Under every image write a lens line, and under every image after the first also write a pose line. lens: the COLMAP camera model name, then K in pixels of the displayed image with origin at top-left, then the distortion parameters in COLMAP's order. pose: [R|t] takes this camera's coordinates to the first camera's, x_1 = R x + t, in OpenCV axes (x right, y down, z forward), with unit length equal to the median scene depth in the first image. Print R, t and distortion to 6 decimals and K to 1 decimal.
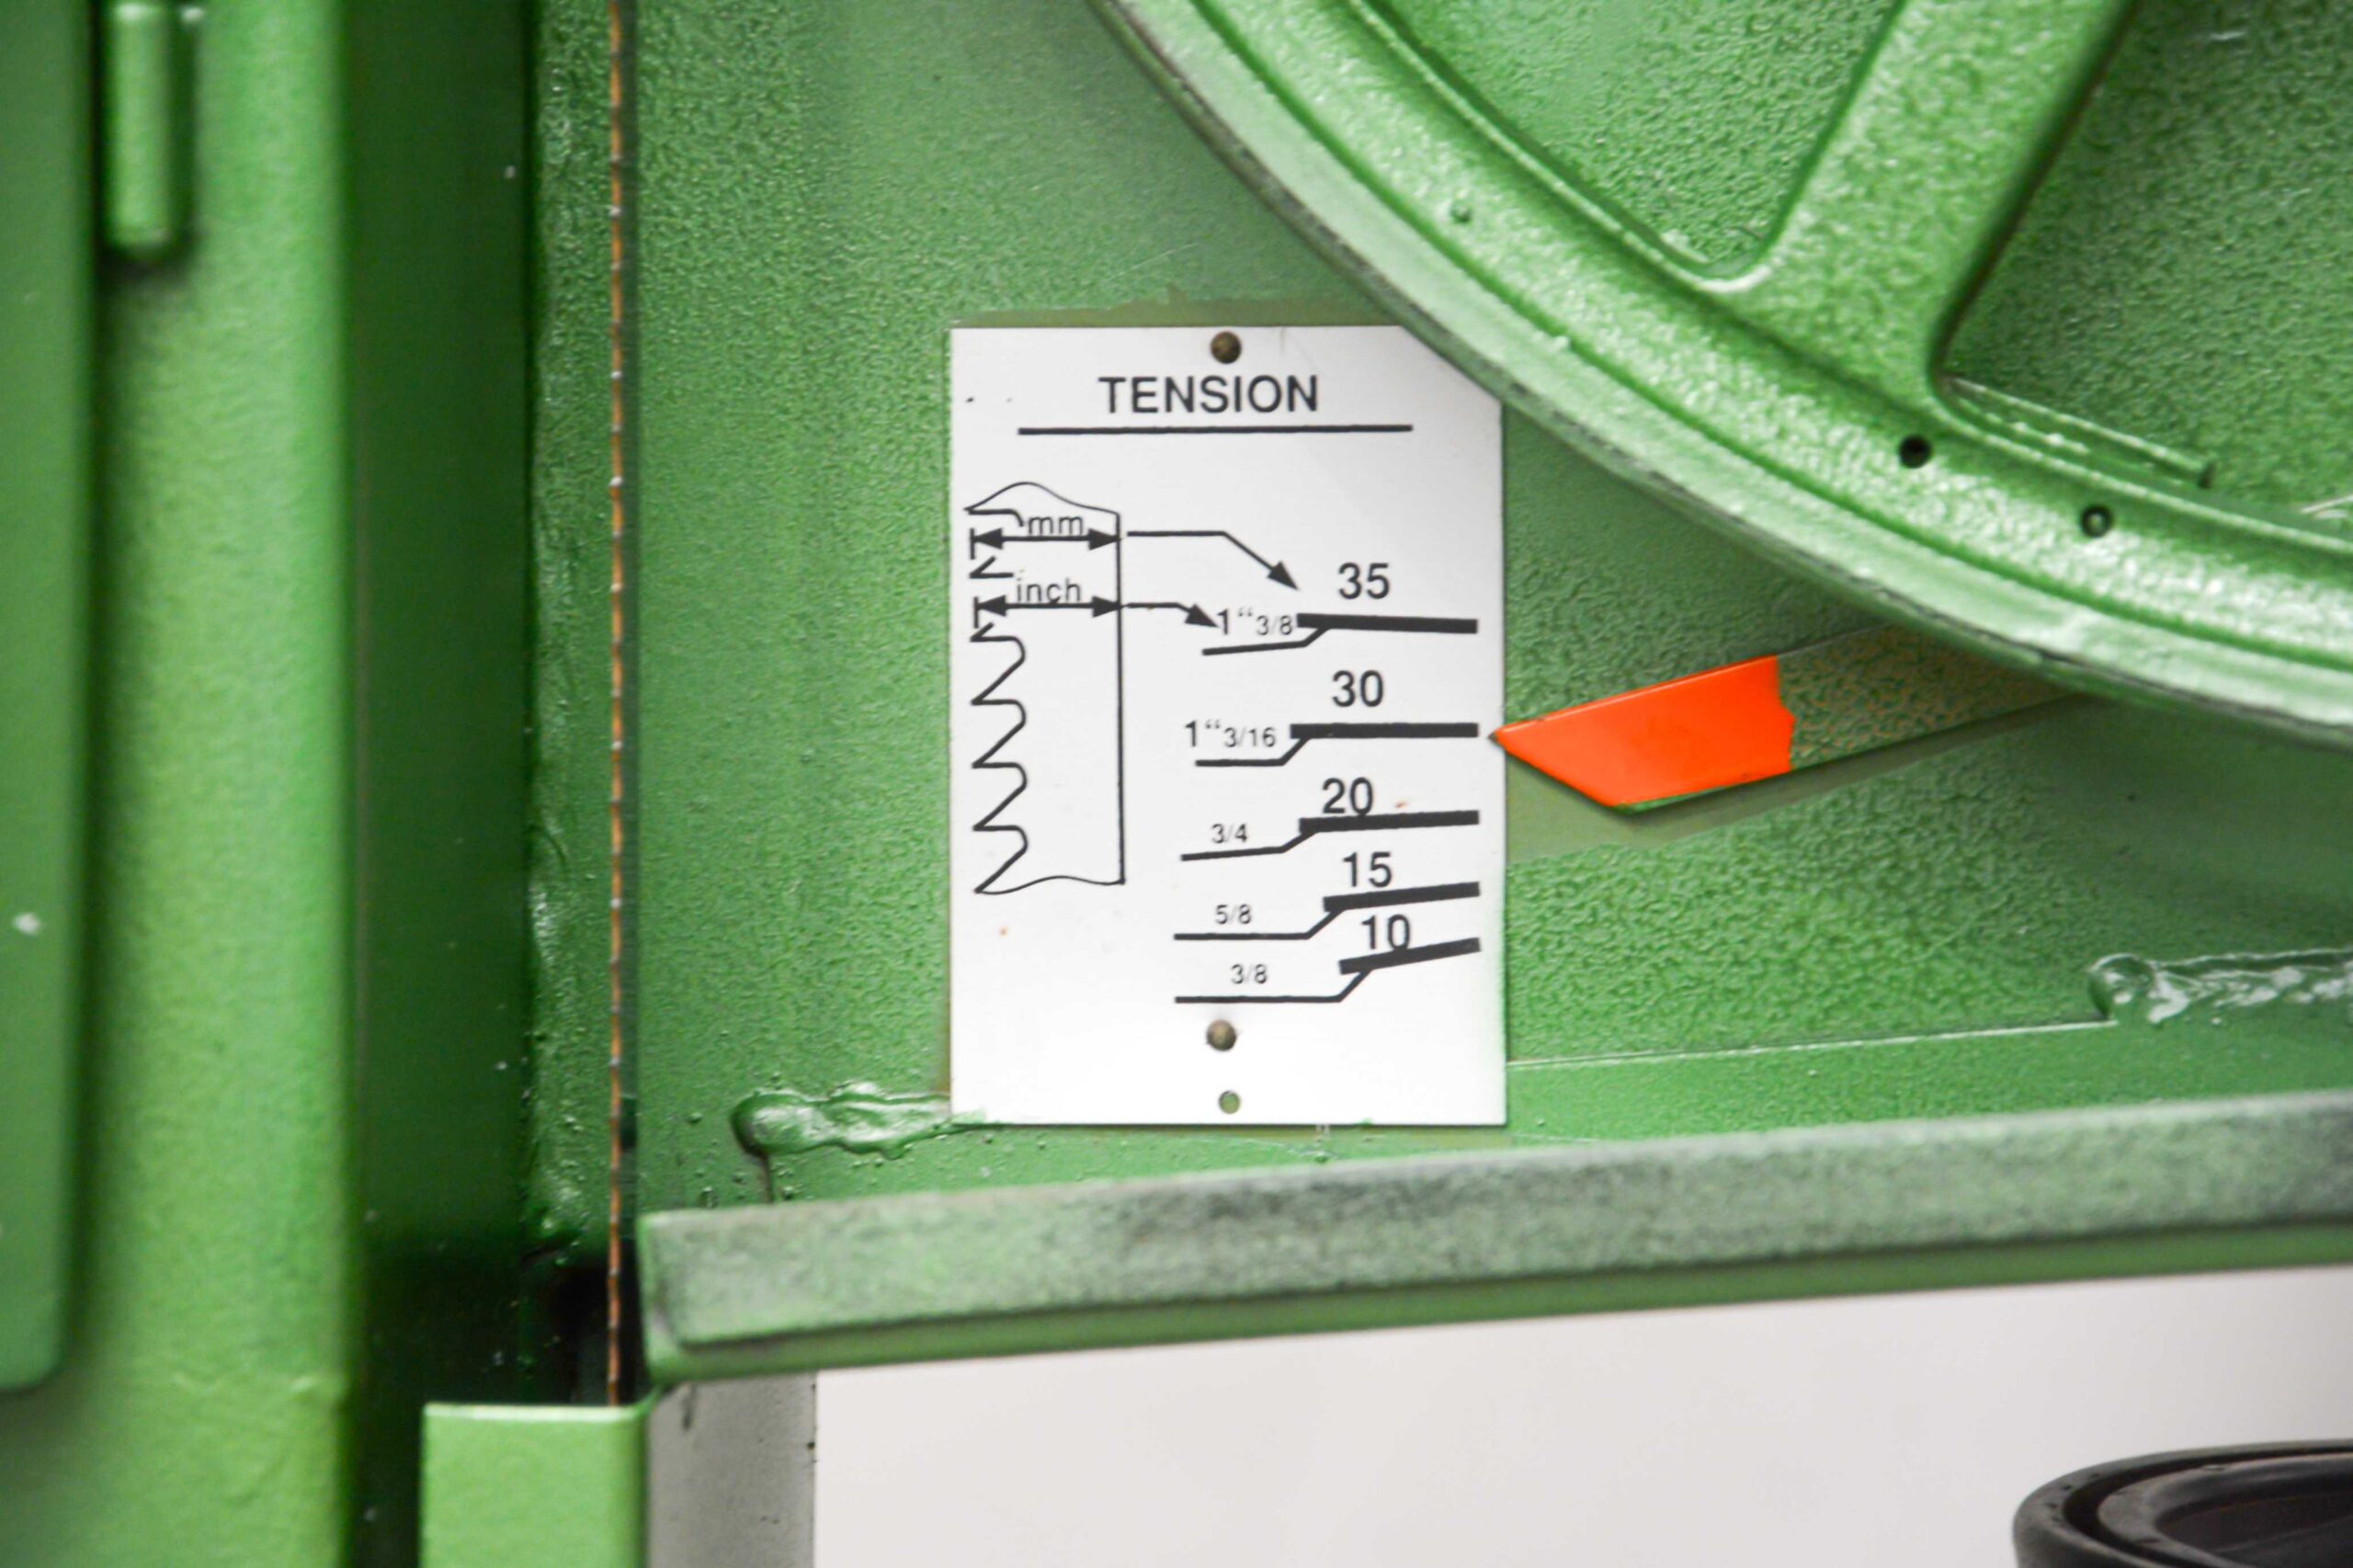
lens RADIAL K [[10672.2, 0, 1171.1], [0, 10672.2, 803.6], [0, 0, 1]] dist [1.604694, 0.000000]
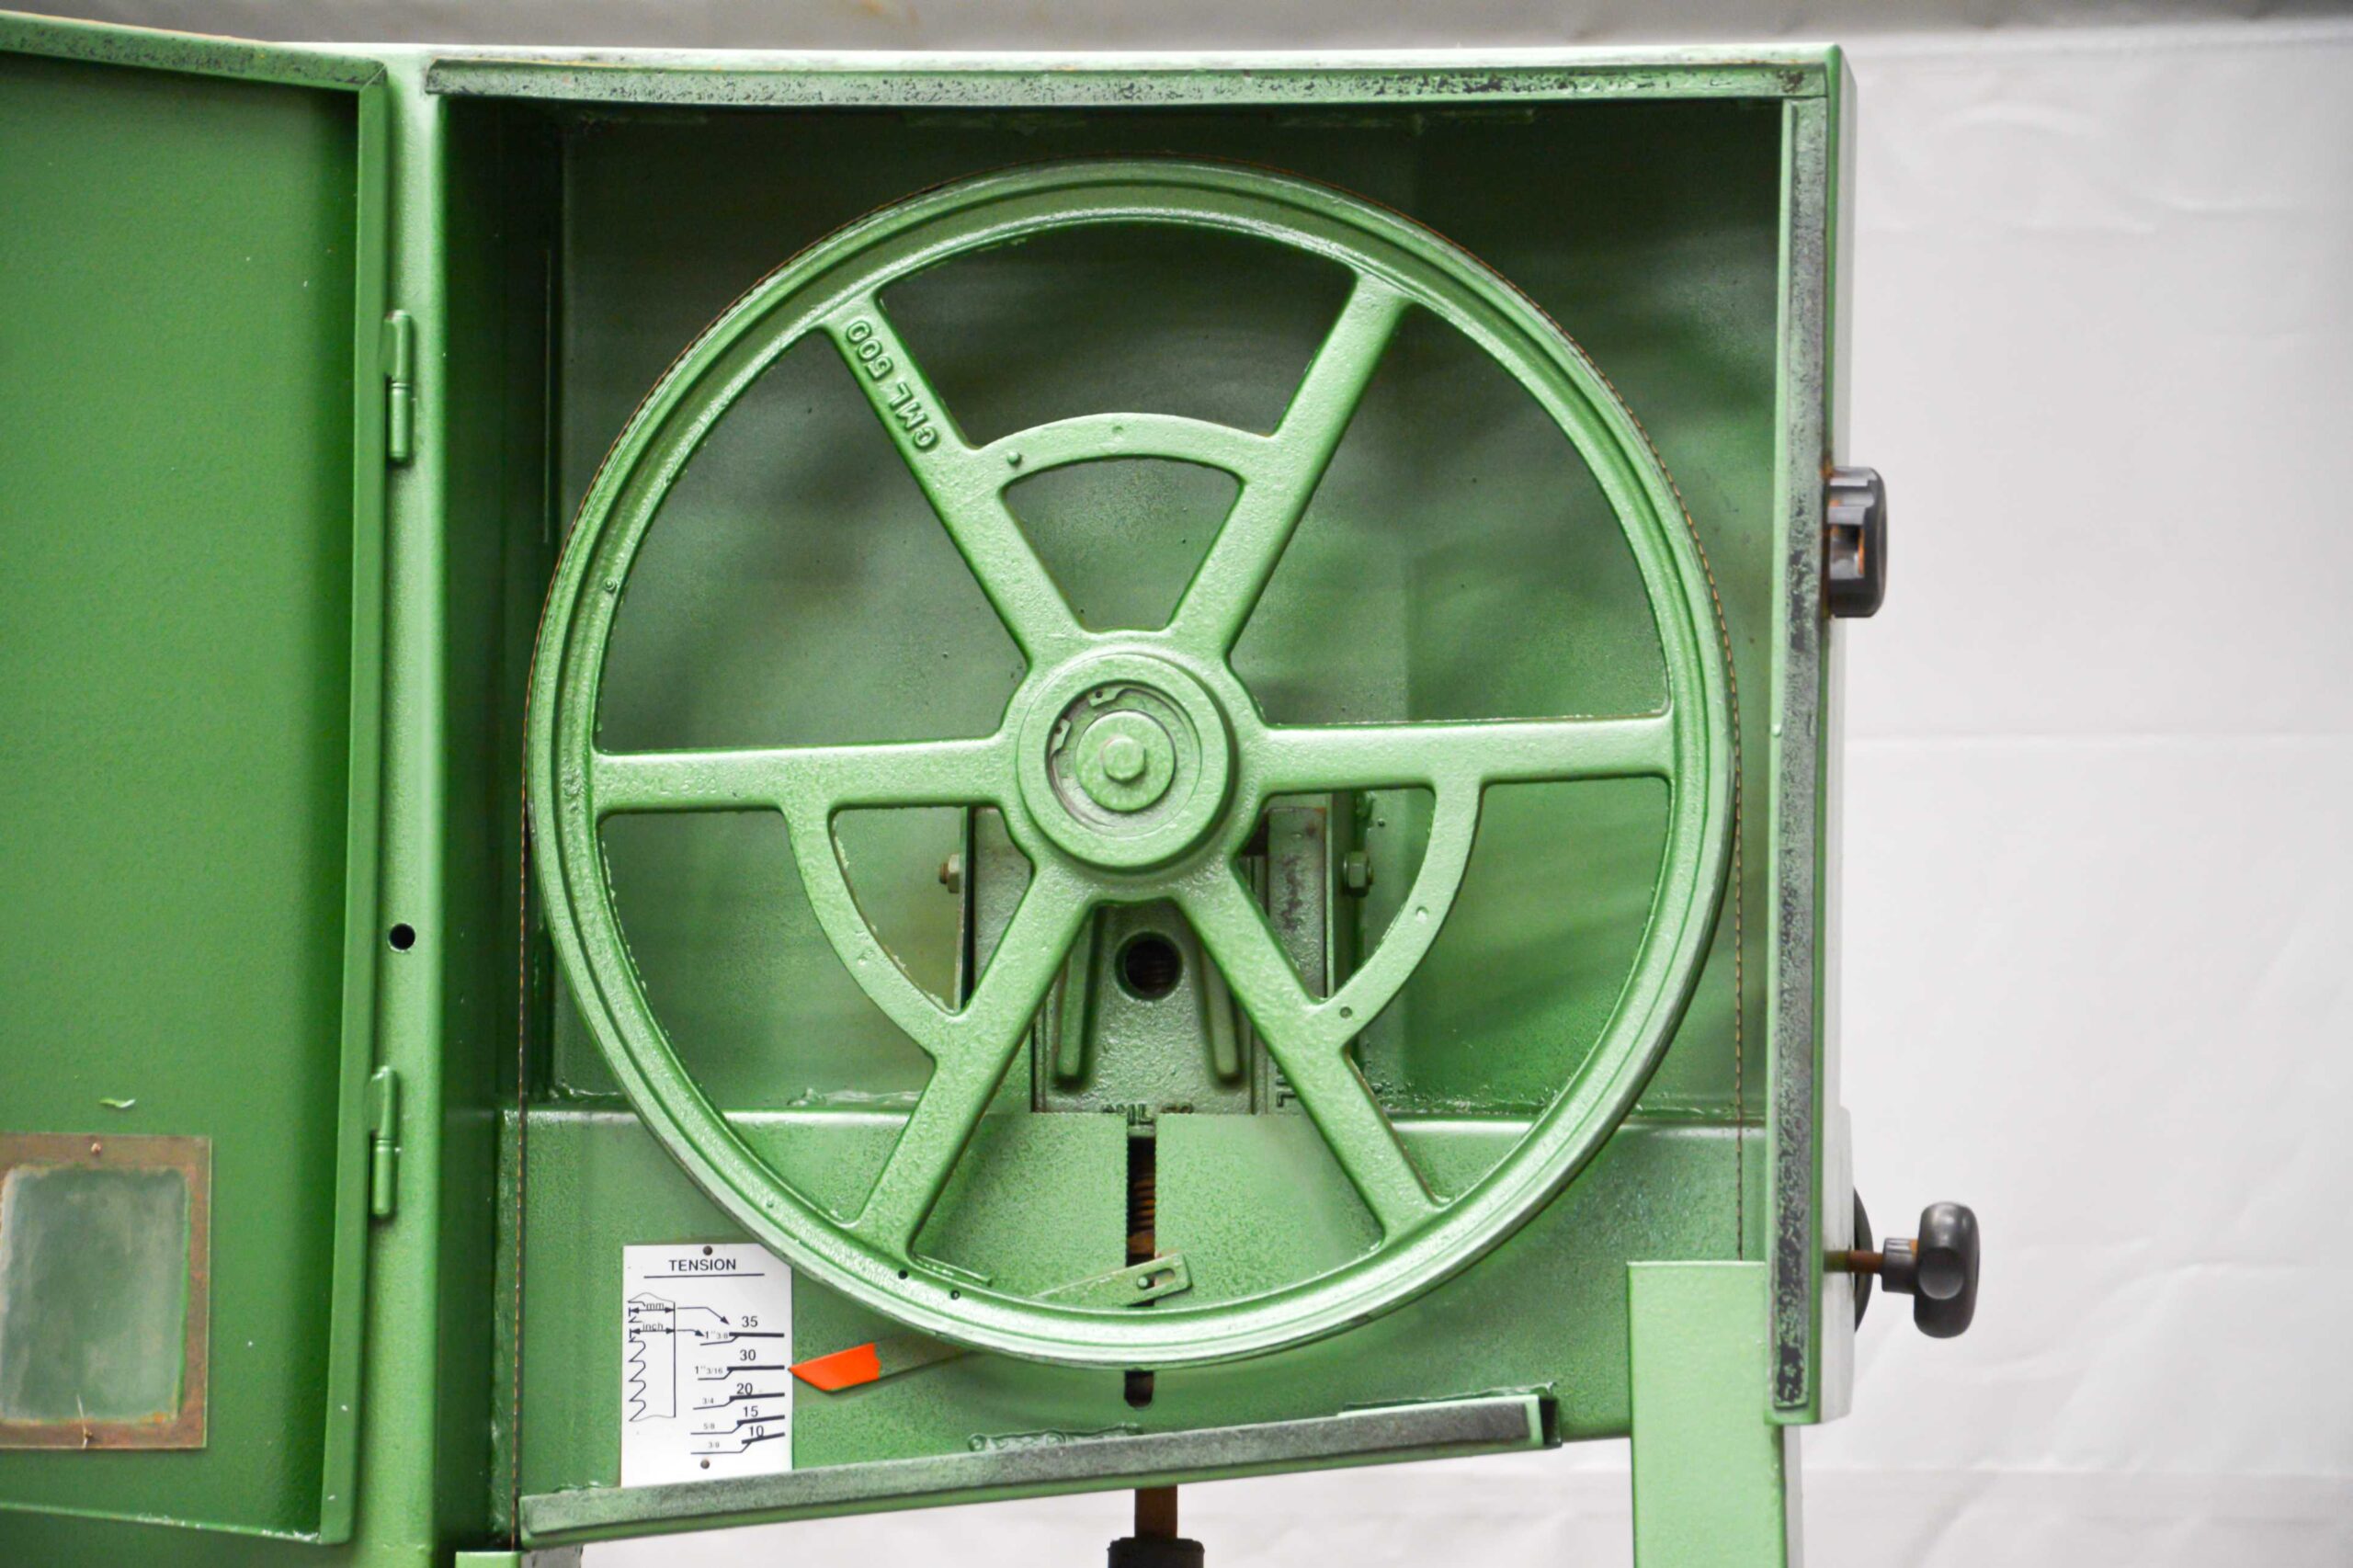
lens RADIAL K [[10672.2, 0, 1154.4], [0, 10672.2, 831.5], [0, 0, 1]] dist [1.604694, 0.000000]
pose [[0.999944, -0.004033, -0.009735, 0.174497], [0.002777, 0.992057, -0.125760, 0.243582], [0.010165, 0.125726, 0.992013, -2.272077]]
